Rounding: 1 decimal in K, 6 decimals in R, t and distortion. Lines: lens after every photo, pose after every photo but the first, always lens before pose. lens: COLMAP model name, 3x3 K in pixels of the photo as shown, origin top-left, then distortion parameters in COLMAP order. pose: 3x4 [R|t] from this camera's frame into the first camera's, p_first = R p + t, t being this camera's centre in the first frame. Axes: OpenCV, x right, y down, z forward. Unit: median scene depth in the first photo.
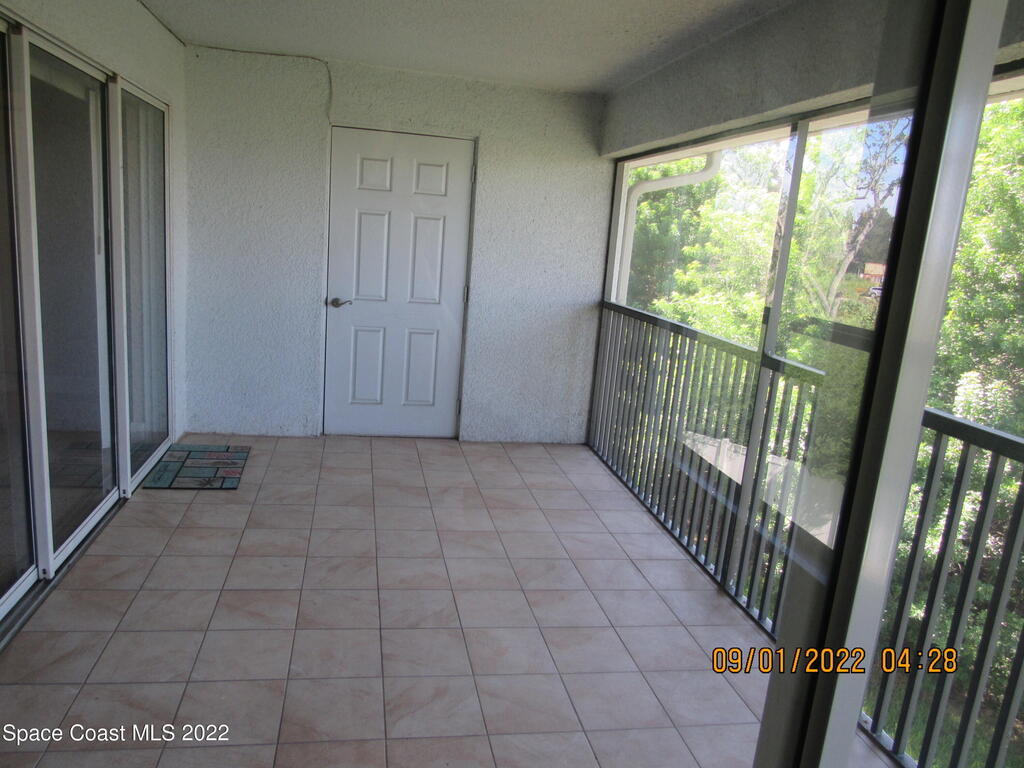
lens RADIAL K [[740.3, 0, 509.2], [0, 740.3, 381.6], [0, 0, 1]] dist [-0.036183, 0.042496]
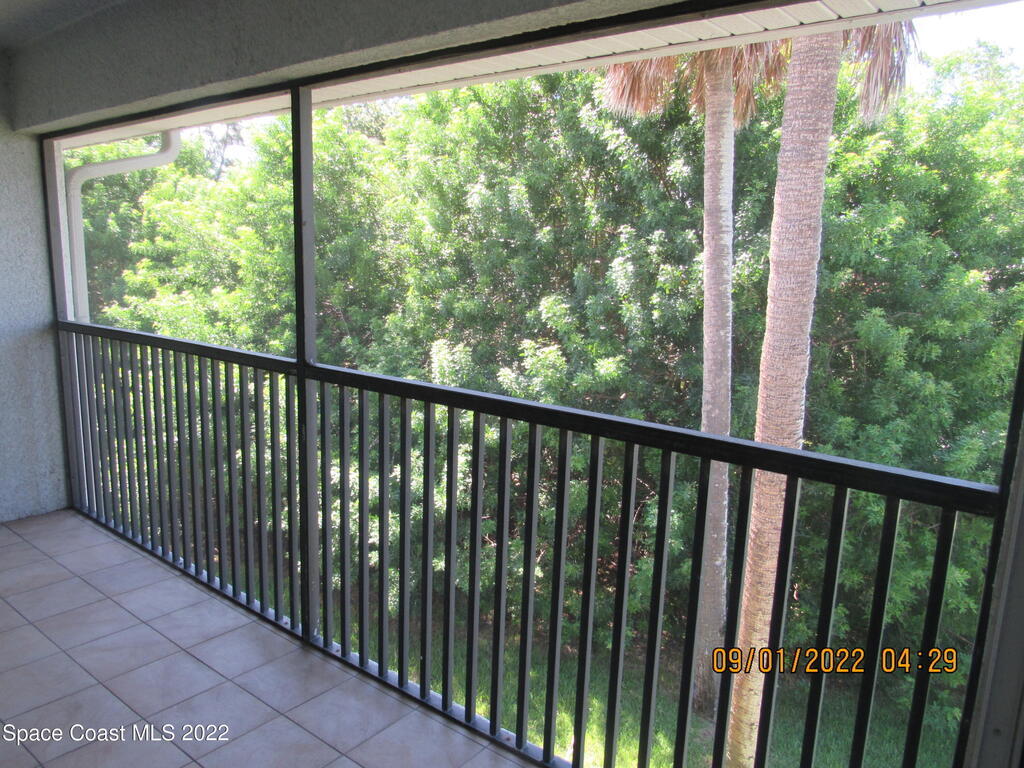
lens RADIAL K [[735.2, 0, 513.9], [0, 735.2, 380.6], [0, 0, 1]] dist [-0.004495, -0.024160]
pose [[0.751525, -0.177249, 0.635448, -0.008816], [0.169490, 0.982774, 0.073680, -0.022924], [-0.637561, 0.052329, 0.768621, 0.112140]]
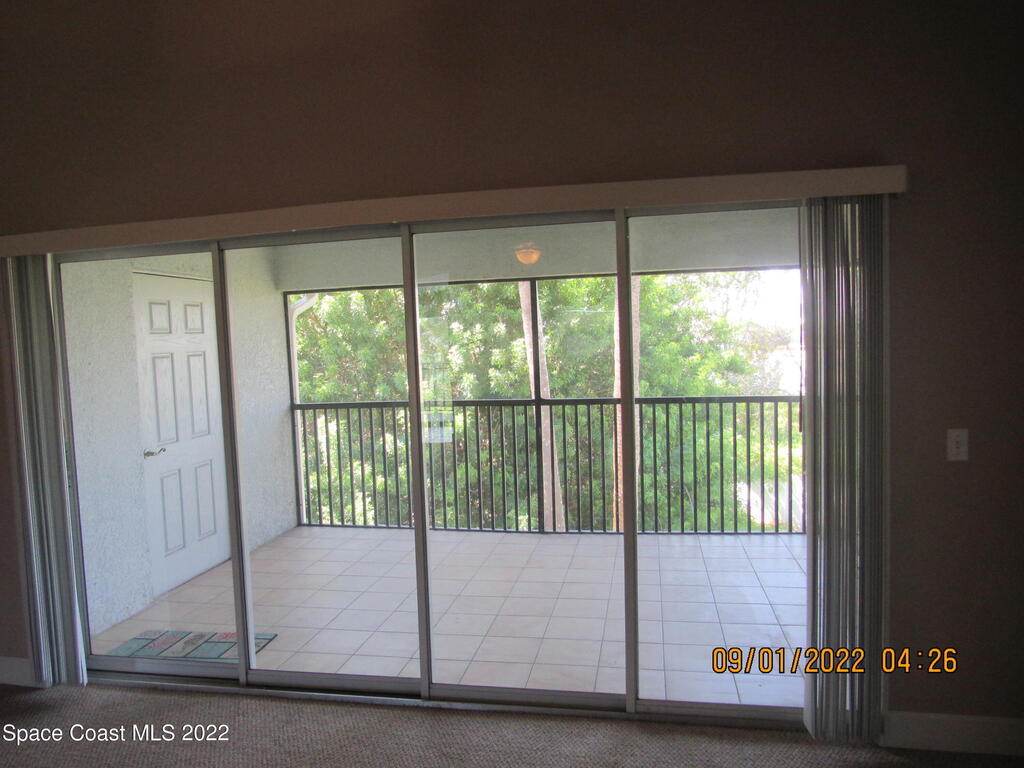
lens RADIAL K [[735.2, 0, 513.9], [0, 735.2, 380.6], [0, 0, 1]] dist [-0.004495, -0.024160]
pose [[0.363326, -0.145870, 0.920172, -0.815226], [0.246153, 0.967600, 0.056196, -0.120558], [-0.898556, 0.206086, 0.387461, 0.183203]]
